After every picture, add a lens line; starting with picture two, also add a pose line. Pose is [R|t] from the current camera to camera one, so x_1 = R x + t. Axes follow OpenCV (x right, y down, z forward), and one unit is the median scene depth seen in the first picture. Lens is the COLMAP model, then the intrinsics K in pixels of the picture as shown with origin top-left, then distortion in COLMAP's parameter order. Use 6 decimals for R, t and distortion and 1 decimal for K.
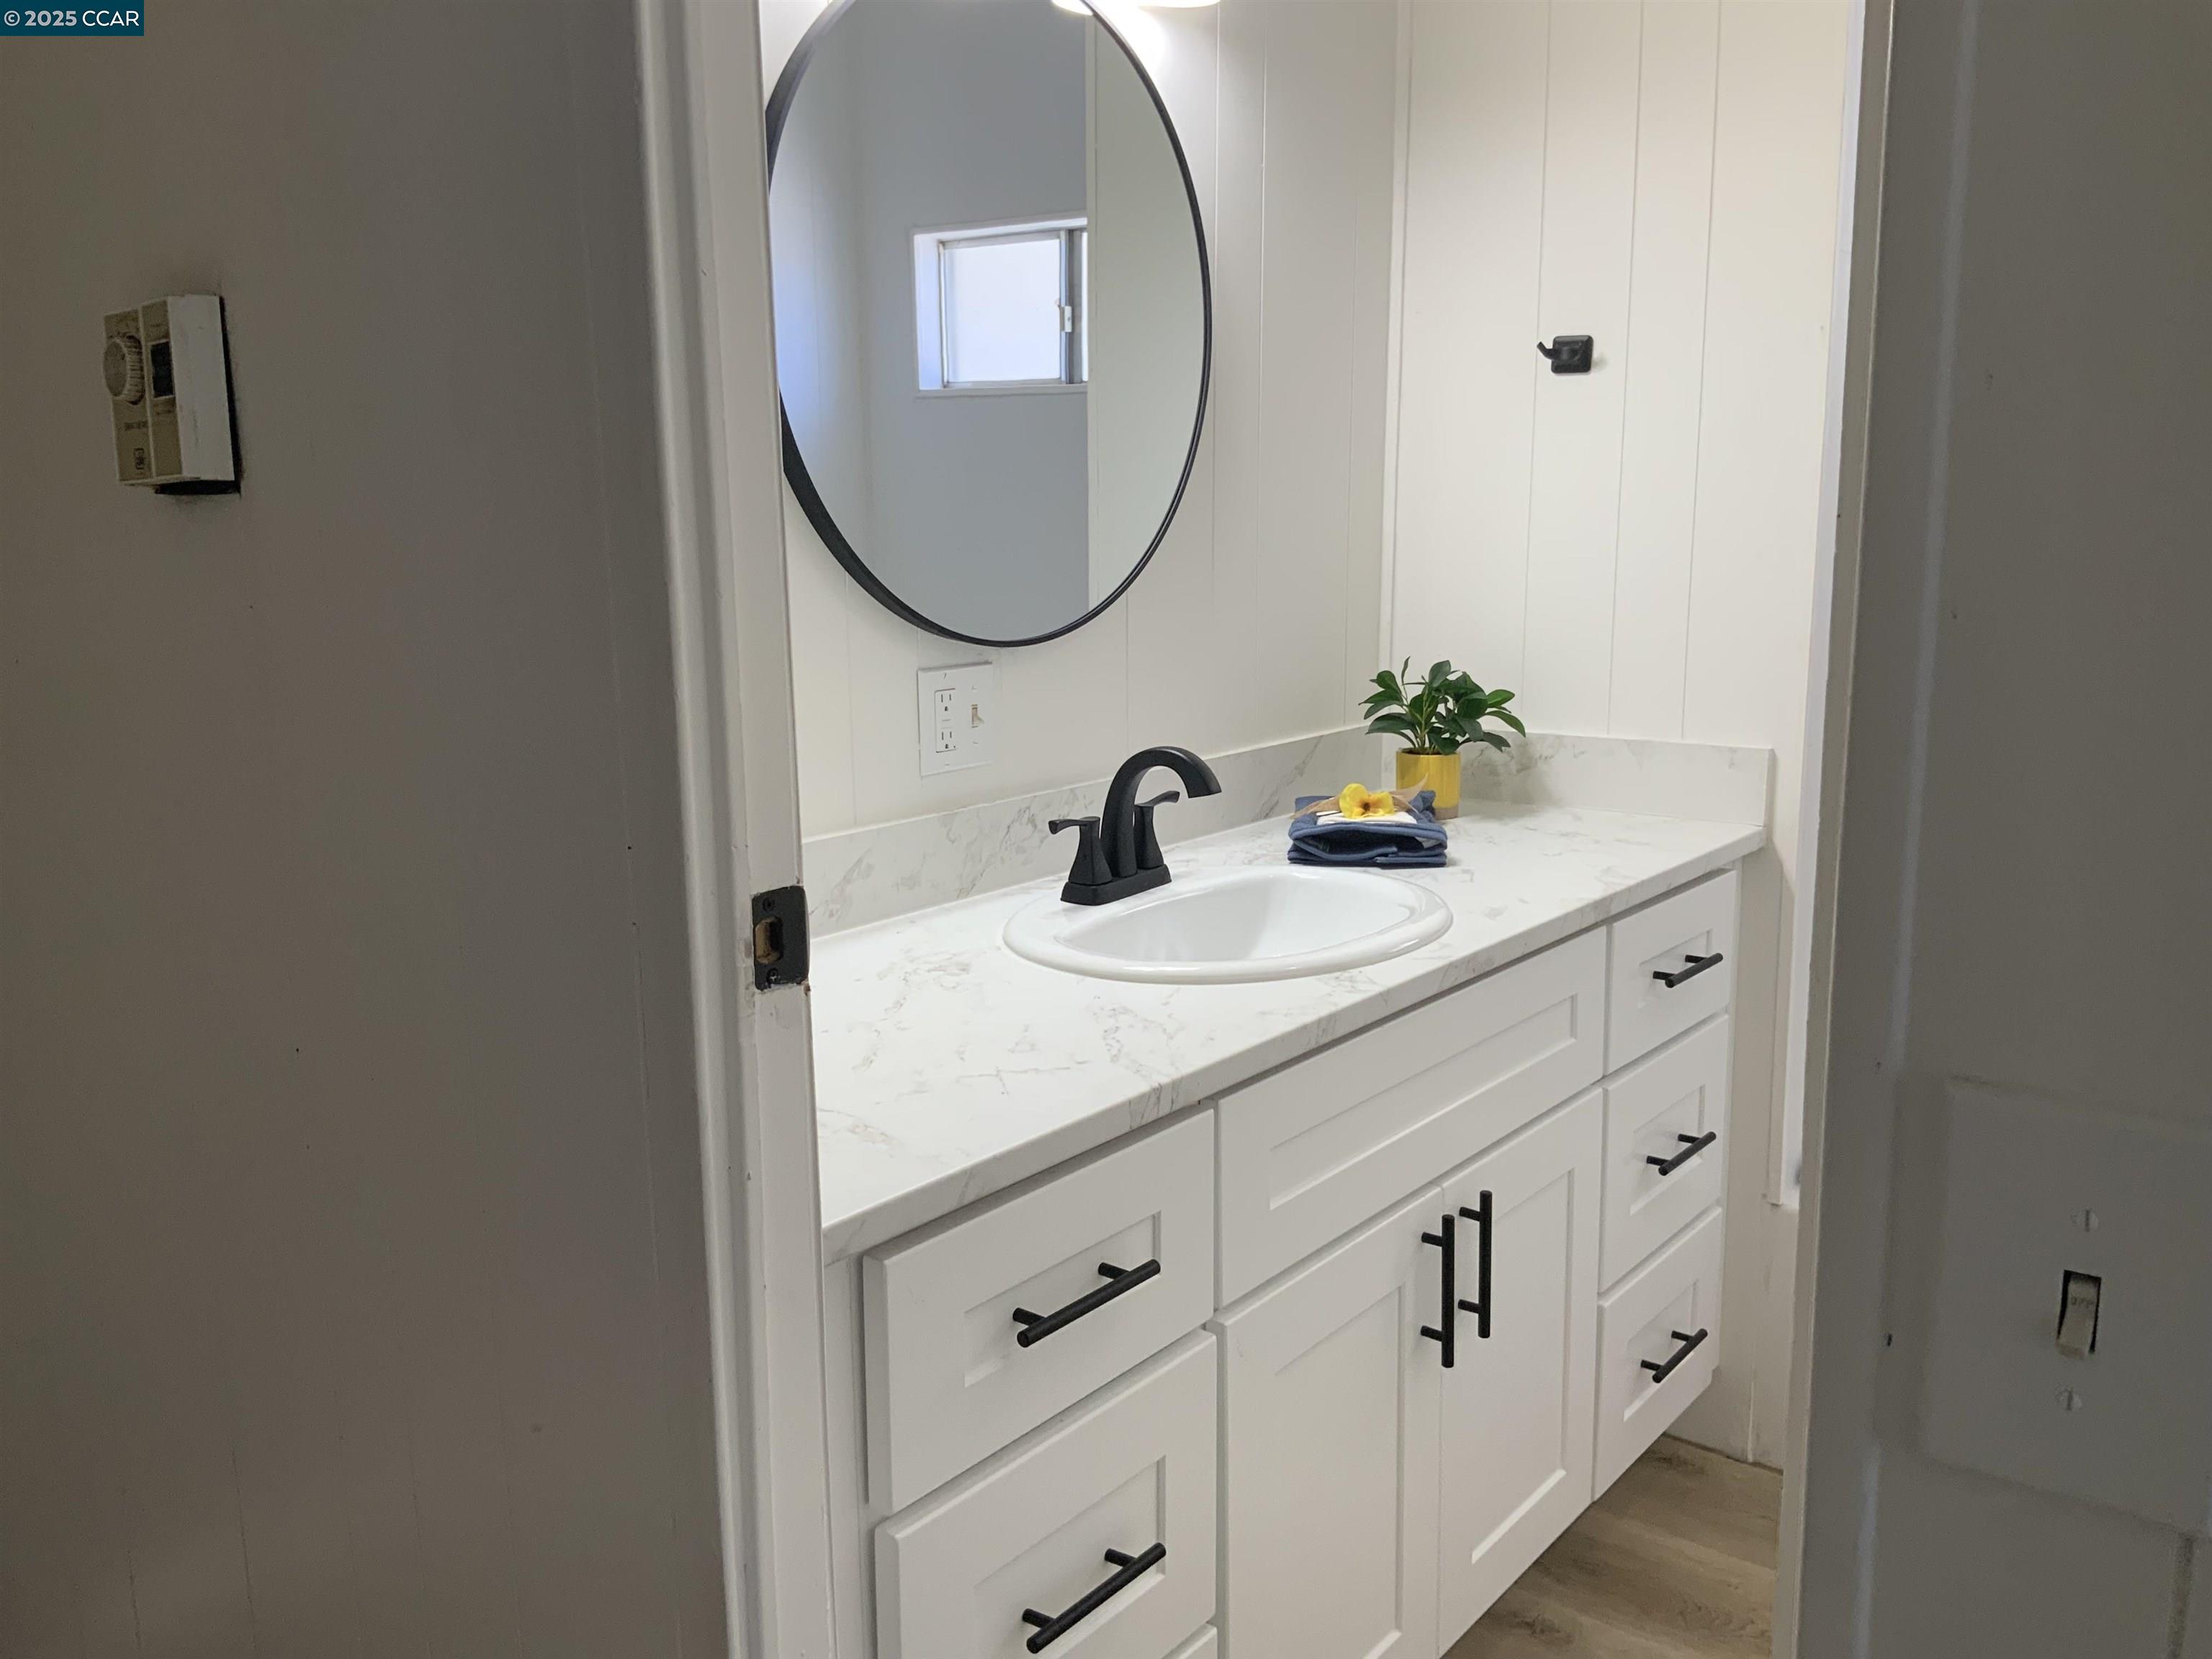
lens RADIAL K [[1840.6, 0, 1110.5], [0, 1840.6, 833.3], [0, 0, 1]] dist [0.082796, -0.146805]
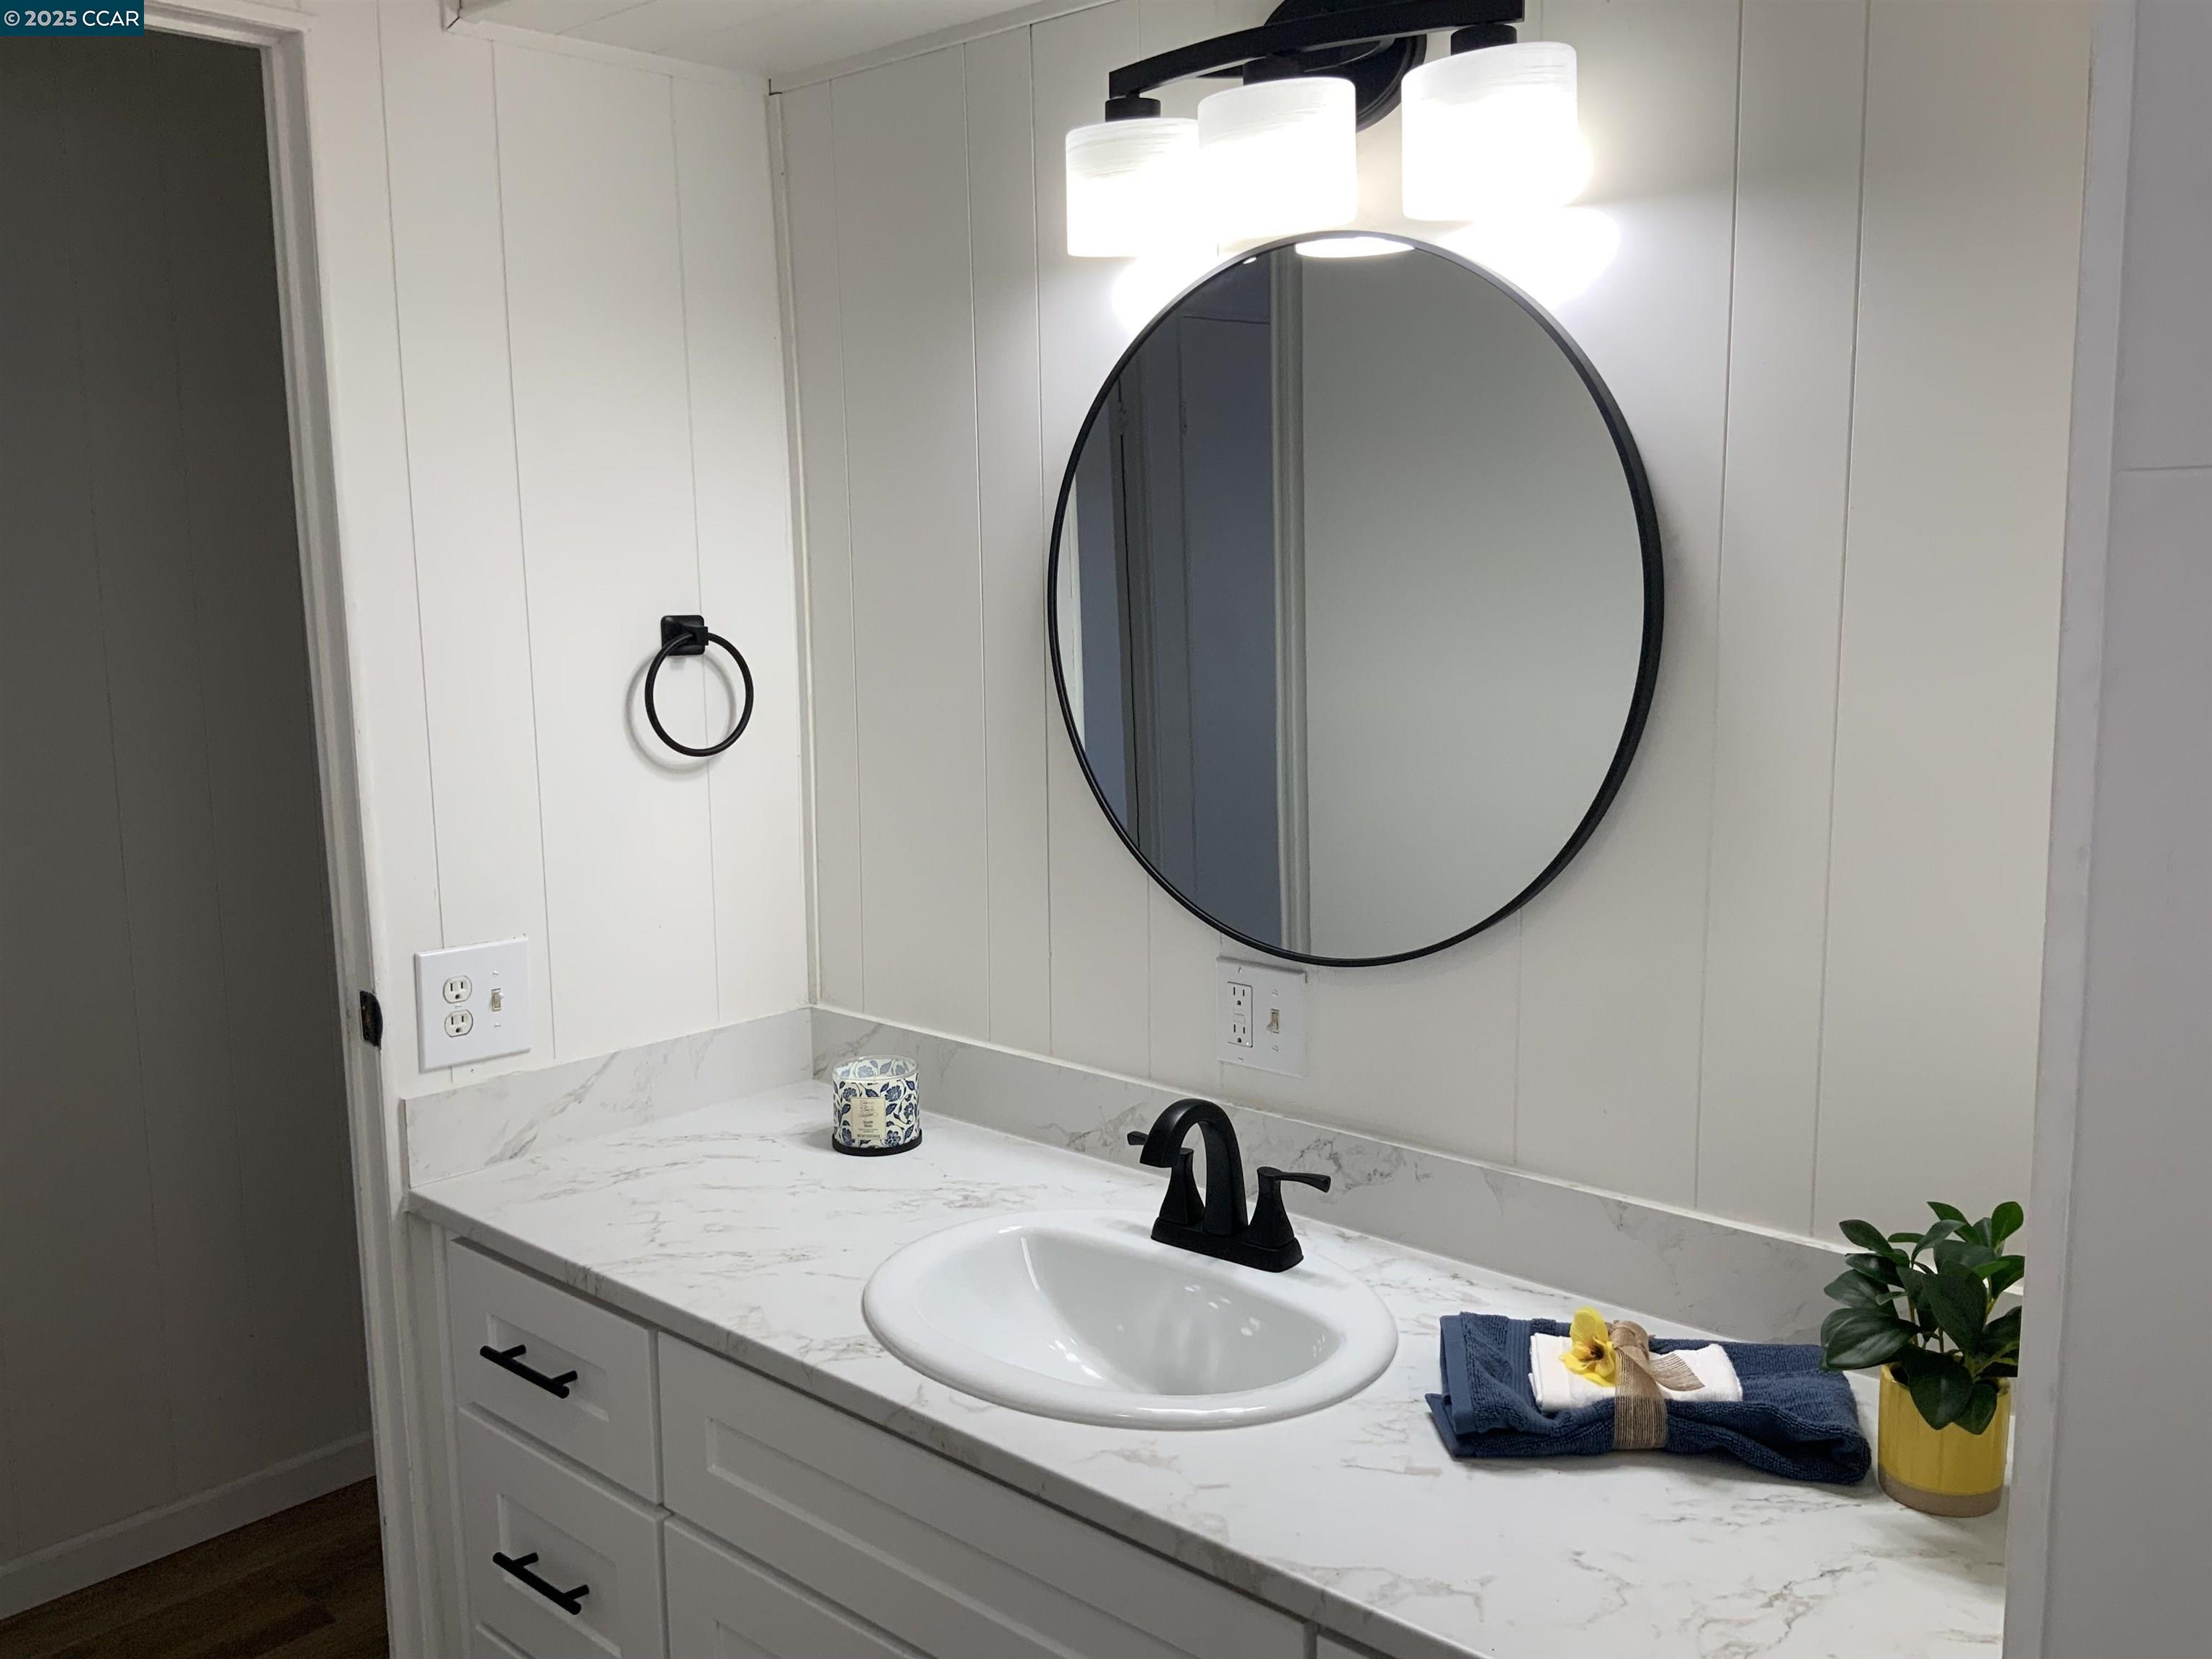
lens RADIAL K [[1840.6, 0, 1108.1], [0, 1840.6, 820.1], [0, 0, 1]] dist [0.082796, -0.146805]
pose [[-0.051329, 0.152880, -0.986911, 0.731114], [-0.174658, 0.971609, 0.159593, -0.258083], [0.983290, 0.180564, -0.023171, 0.786952]]
